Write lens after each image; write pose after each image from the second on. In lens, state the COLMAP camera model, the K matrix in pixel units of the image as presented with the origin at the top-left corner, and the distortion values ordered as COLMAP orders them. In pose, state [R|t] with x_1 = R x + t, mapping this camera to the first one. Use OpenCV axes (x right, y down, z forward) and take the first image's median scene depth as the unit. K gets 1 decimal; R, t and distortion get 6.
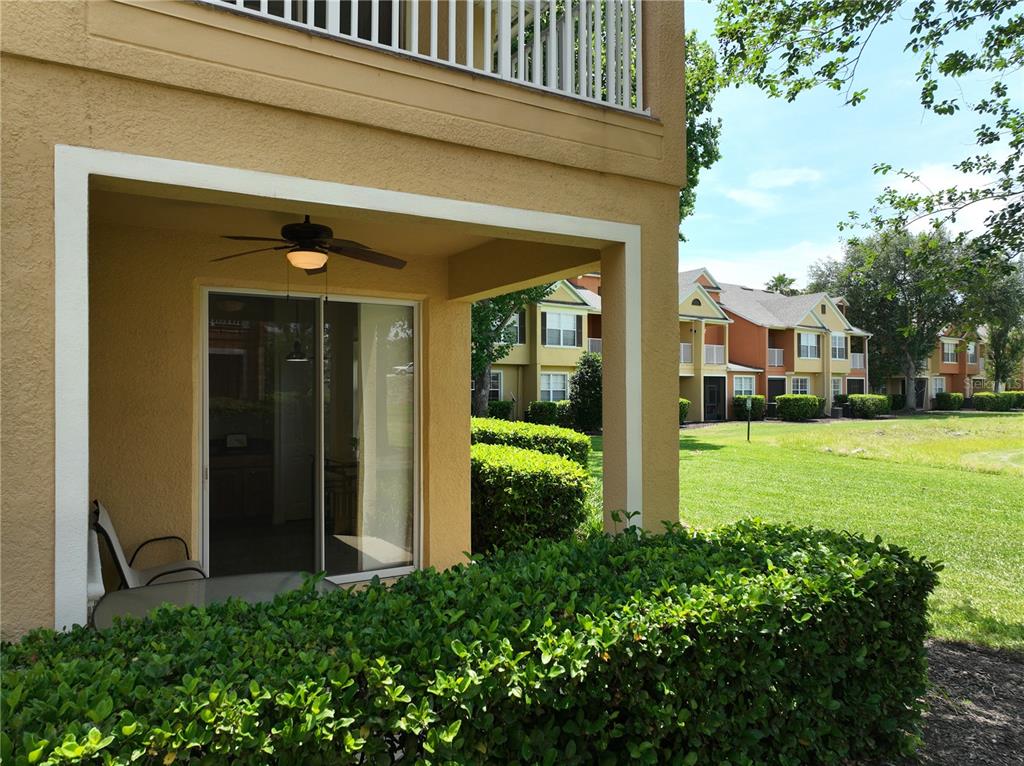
lens RADIAL K [[699.9, 0, 516.7], [0, 699.9, 386.5], [0, 0, 1]] dist [-0.007003, 0.001121]
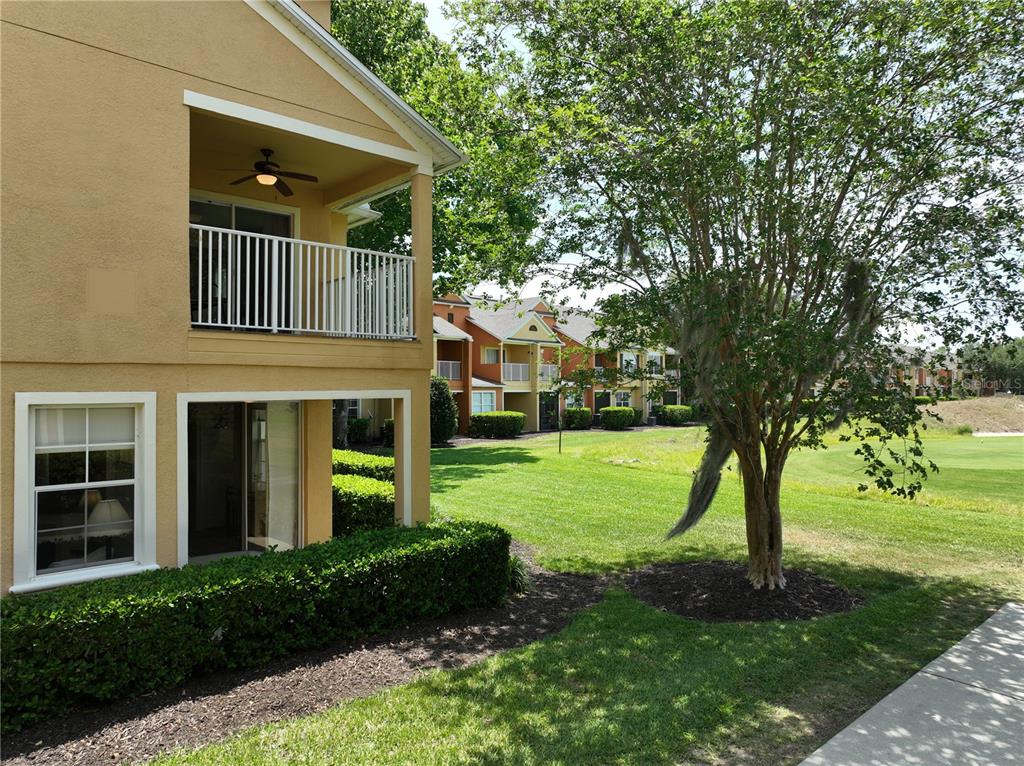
lens RADIAL K [[699.9, 0, 516.7], [0, 699.9, 386.5], [0, 0, 1]] dist [-0.007003, 0.001121]
pose [[0.981401, 0.000455, 0.191971, 0.010334], [-0.000595, 1.000000, 0.000675, -0.031134], [-0.191971, -0.000777, 0.981400, -0.162730]]
